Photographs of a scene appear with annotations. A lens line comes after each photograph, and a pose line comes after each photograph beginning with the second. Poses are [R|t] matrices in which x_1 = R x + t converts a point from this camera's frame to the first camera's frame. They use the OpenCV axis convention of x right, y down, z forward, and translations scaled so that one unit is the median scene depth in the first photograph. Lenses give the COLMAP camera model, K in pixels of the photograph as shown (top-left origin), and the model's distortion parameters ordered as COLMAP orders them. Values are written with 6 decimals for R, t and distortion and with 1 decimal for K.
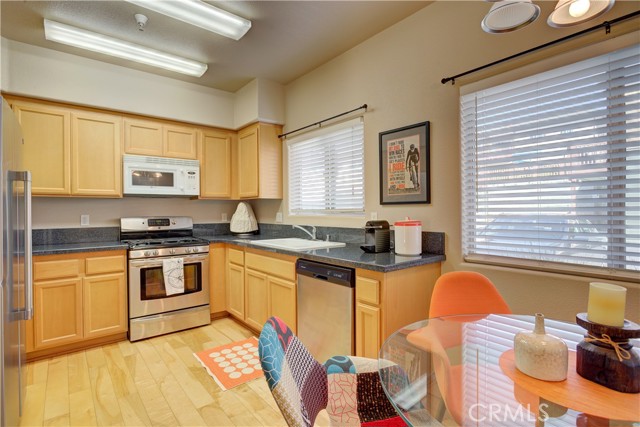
lens RADIAL K [[315.1, 0, 318.8], [0, 315.1, 210.9], [0, 0, 1]] dist [-0.005316, 0.001070]
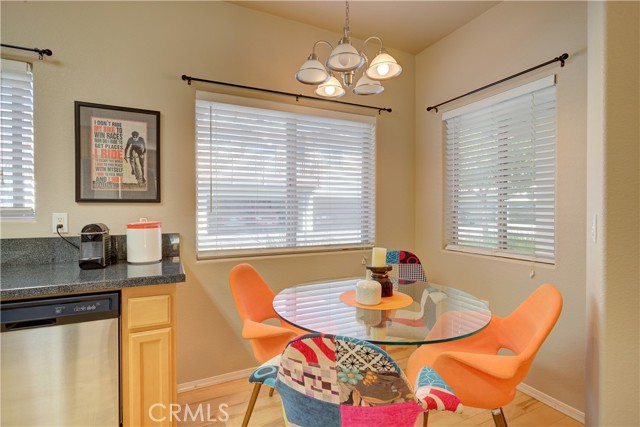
lens RADIAL K [[315.1, 0, 320.1], [0, 315.1, 213.3], [0, 0, 1]] dist [-0.005316, 0.001070]
pose [[0.237331, -0.005165, 0.971415, -0.409636], [-0.000148, 0.999986, 0.005353, 0.002095], [-0.971429, -0.001414, 0.237327, 0.325280]]
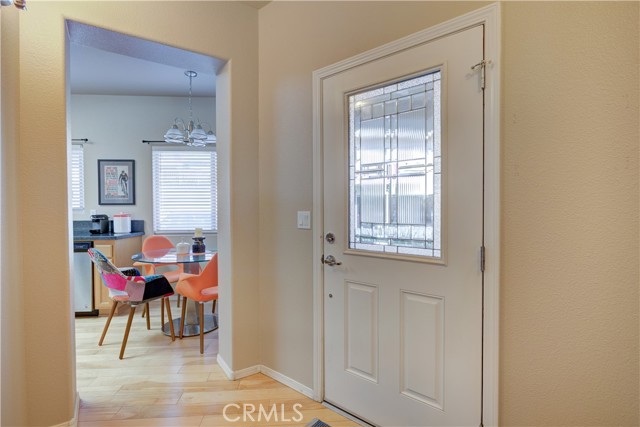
lens RADIAL K [[314.5, 0, 324.9], [0, 314.5, 212.9], [0, 0, 1]] dist [-0.005753, 0.003324]
pose [[0.562102, -0.007195, 0.827036, -0.523445], [0.000679, 0.999966, 0.008238, 0.009326], [-0.827067, -0.004069, 0.562088, -0.917074]]
